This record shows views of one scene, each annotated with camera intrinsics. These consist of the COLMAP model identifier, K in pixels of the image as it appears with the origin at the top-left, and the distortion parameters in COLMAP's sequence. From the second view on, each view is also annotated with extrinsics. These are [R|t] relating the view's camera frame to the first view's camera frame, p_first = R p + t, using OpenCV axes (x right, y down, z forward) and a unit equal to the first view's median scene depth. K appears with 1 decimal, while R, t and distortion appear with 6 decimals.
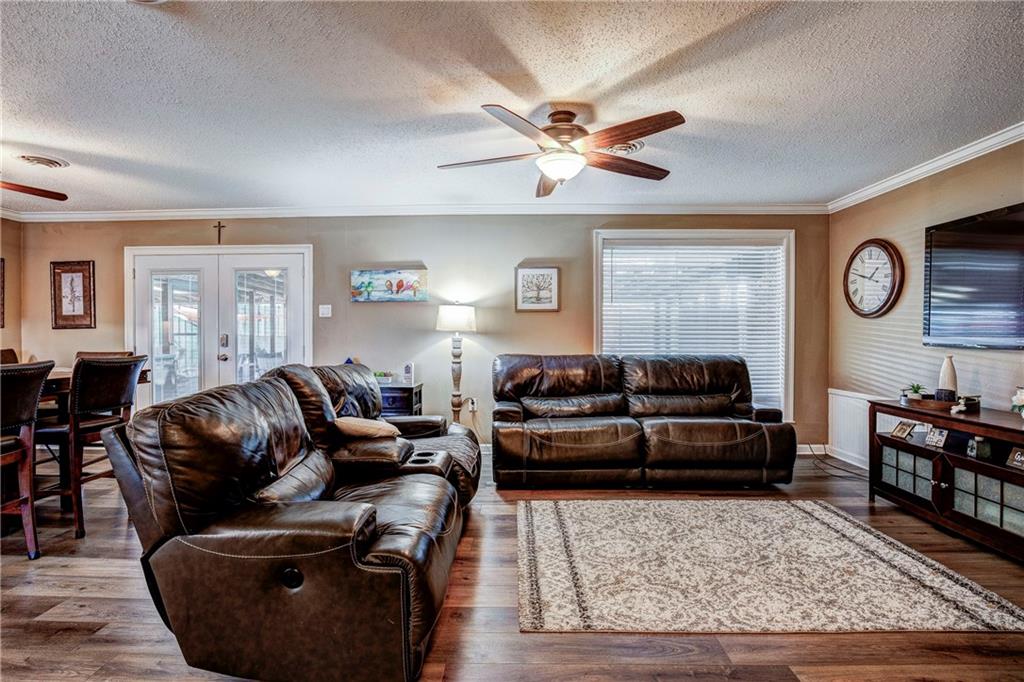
lens RADIAL K [[501.4, 0, 512.0], [0, 501.4, 341.0], [0, 0, 1]] dist [-0.014883, 0.000582]
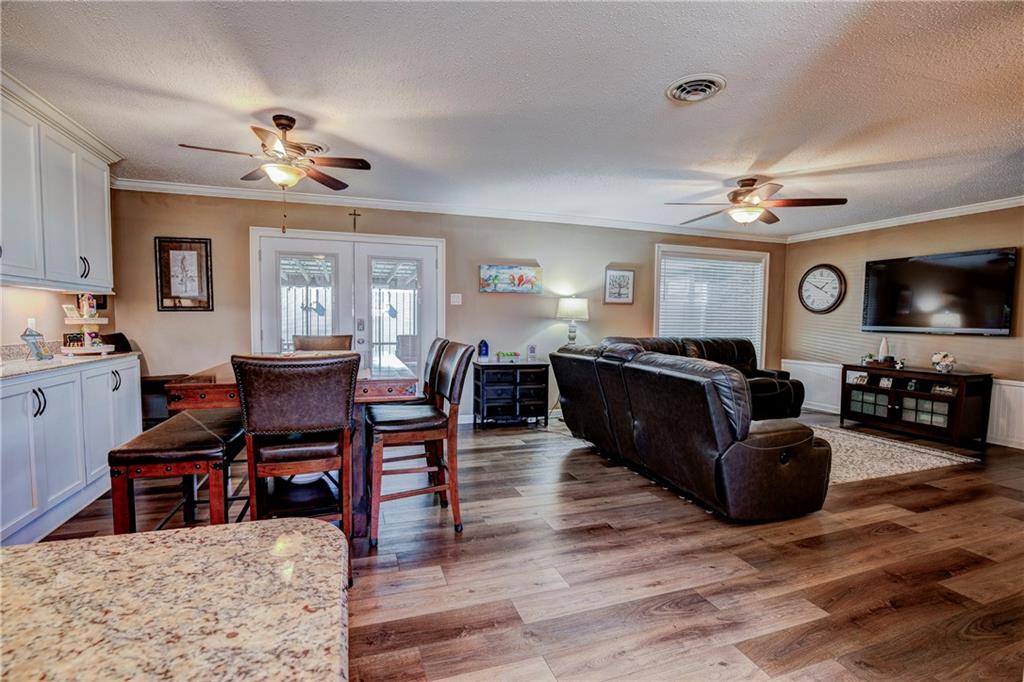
lens RADIAL K [[501.4, 0, 512.0], [0, 501.4, 341.0], [0, 0, 1]] dist [-0.014883, 0.000582]
pose [[0.926980, -0.005215, 0.375074, -0.694118], [-0.005579, 0.999601, 0.027687, 0.002144], [-0.375069, -0.027758, 0.926581, -0.097919]]
